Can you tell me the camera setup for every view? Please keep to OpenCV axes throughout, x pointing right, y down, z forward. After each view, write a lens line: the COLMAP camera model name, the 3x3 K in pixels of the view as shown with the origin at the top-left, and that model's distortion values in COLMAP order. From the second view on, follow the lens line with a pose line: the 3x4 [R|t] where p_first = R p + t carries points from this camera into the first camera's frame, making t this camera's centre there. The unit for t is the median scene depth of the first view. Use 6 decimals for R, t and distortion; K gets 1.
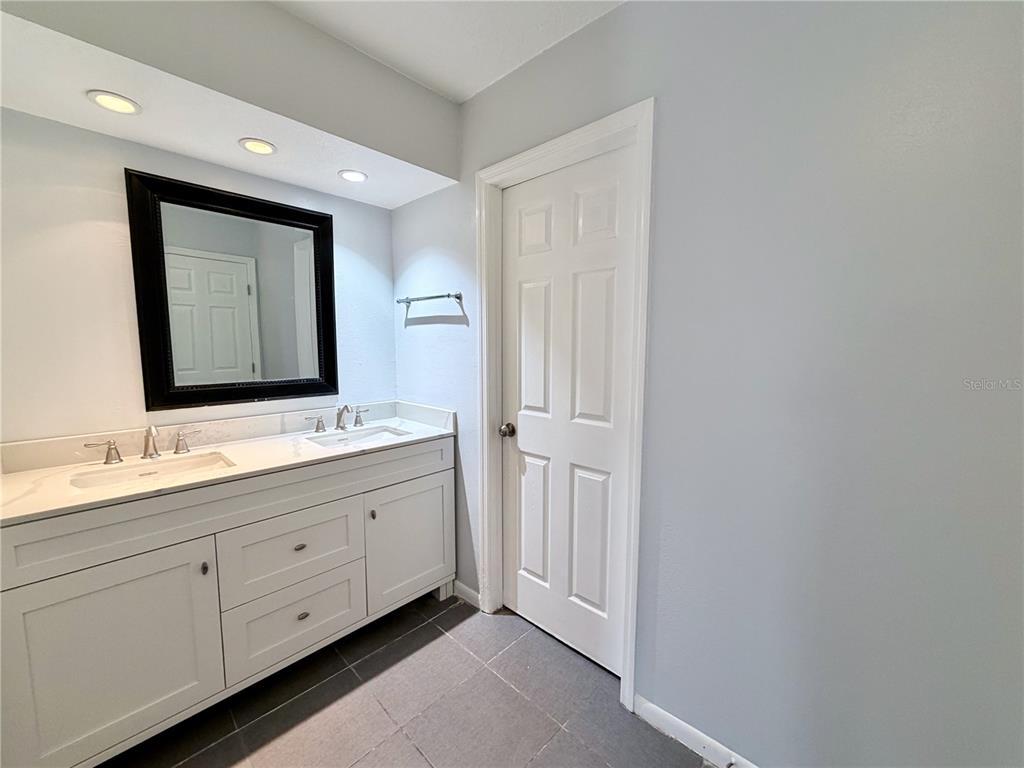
lens RADIAL K [[408.8, 0, 509.6], [0, 408.8, 385.5], [0, 0, 1]] dist [0.000346, 0.000042]
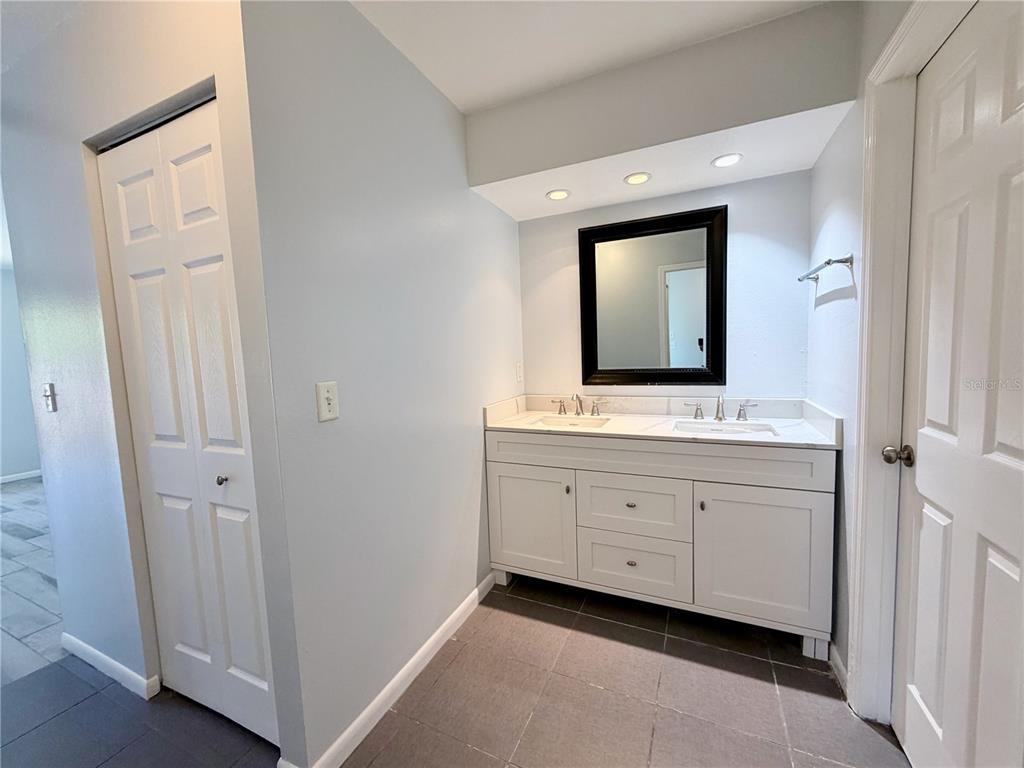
lens RADIAL K [[408.8, 0, 509.6], [0, 408.8, 385.5], [0, 0, 1]] dist [0.000346, 0.000042]
pose [[0.321625, 0.065552, -0.944595, 0.400299], [-0.059227, 0.997040, 0.049026, 0.005274], [0.945013, 0.040178, 0.324555, 0.211559]]
